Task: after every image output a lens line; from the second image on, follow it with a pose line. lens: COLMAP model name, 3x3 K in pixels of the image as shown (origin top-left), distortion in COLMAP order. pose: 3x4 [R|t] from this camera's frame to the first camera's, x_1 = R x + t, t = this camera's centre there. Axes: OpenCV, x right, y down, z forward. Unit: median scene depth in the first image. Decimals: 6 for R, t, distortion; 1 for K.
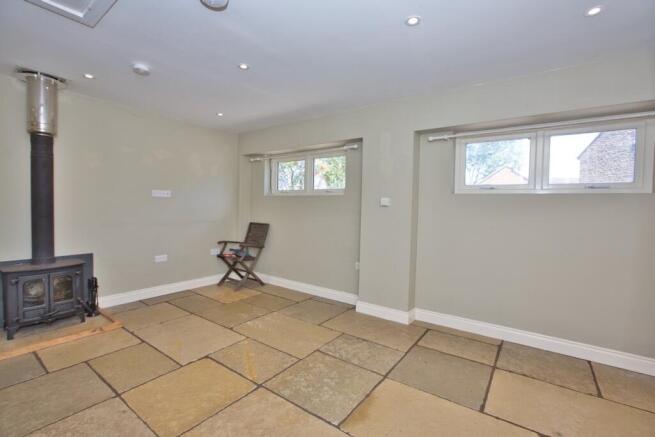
lens RADIAL K [[294.8, 0, 328.5], [0, 294.8, 217.4], [0, 0, 1]] dist [-0.034271, 0.003639]
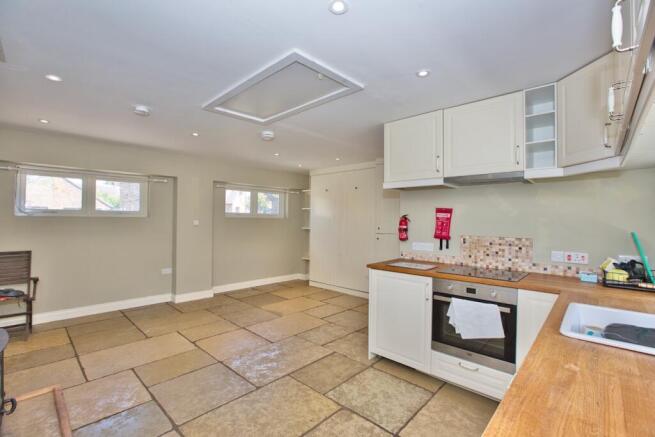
lens RADIAL K [[294.8, 0, 326.2], [0, 294.8, 216.5], [0, 0, 1]] dist [-0.034271, 0.003639]
pose [[0.132829, -0.007534, 0.991110, -1.394688], [0.027059, 0.999626, 0.003972, -0.084912], [-0.990770, 0.026291, 0.132983, 0.145750]]
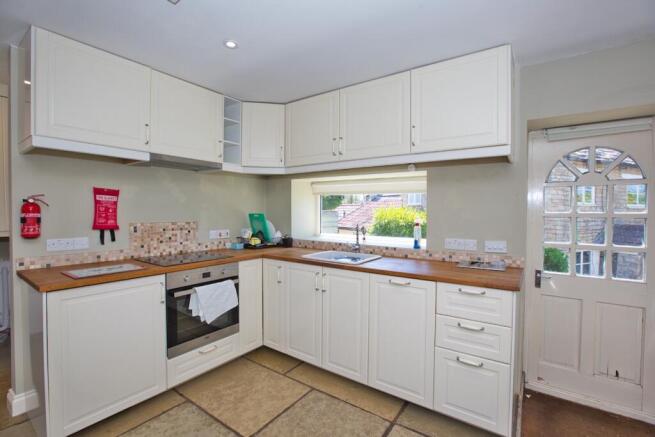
lens RADIAL K [[294.8, 0, 324.8], [0, 294.8, 218.4], [0, 0, 1]] dist [-0.034271, 0.003639]
pose [[-0.999654, -0.026310, -0.000127, -0.878554], [-0.026273, 0.997951, 0.058334, -0.079973], [-0.001408, 0.058317, -0.998297, 0.658742]]
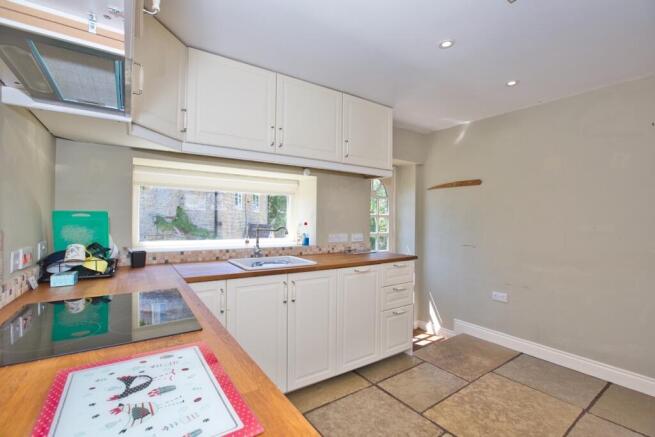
lens RADIAL K [[294.8, 0, 327.9], [0, 294.8, 218.8], [0, 0, 1]] dist [-0.034271, 0.003639]
pose [[-0.347672, -0.027151, -0.937223, -0.241098], [-0.051757, 0.998612, -0.009730, -0.027025], [0.936187, 0.045125, -0.348595, 0.175171]]
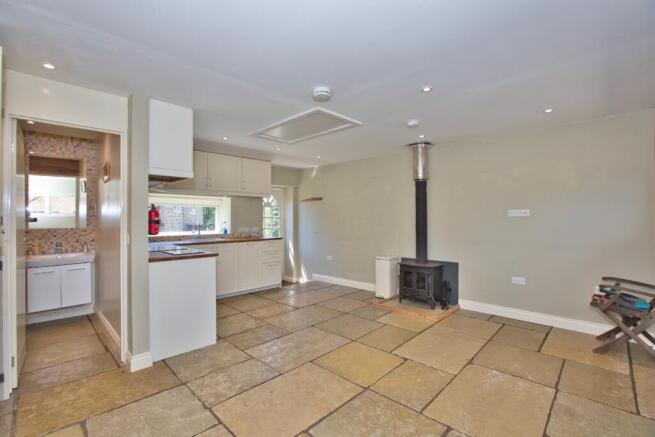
lens RADIAL K [[294.8, 0, 323.4], [0, 294.8, 215.3], [0, 0, 1]] dist [-0.034271, 0.003639]
pose [[-0.157464, -0.030538, -0.987052, 0.638182], [-0.035160, 0.999061, -0.025301, -0.036049], [0.986899, 0.030720, -0.158390, 0.692086]]
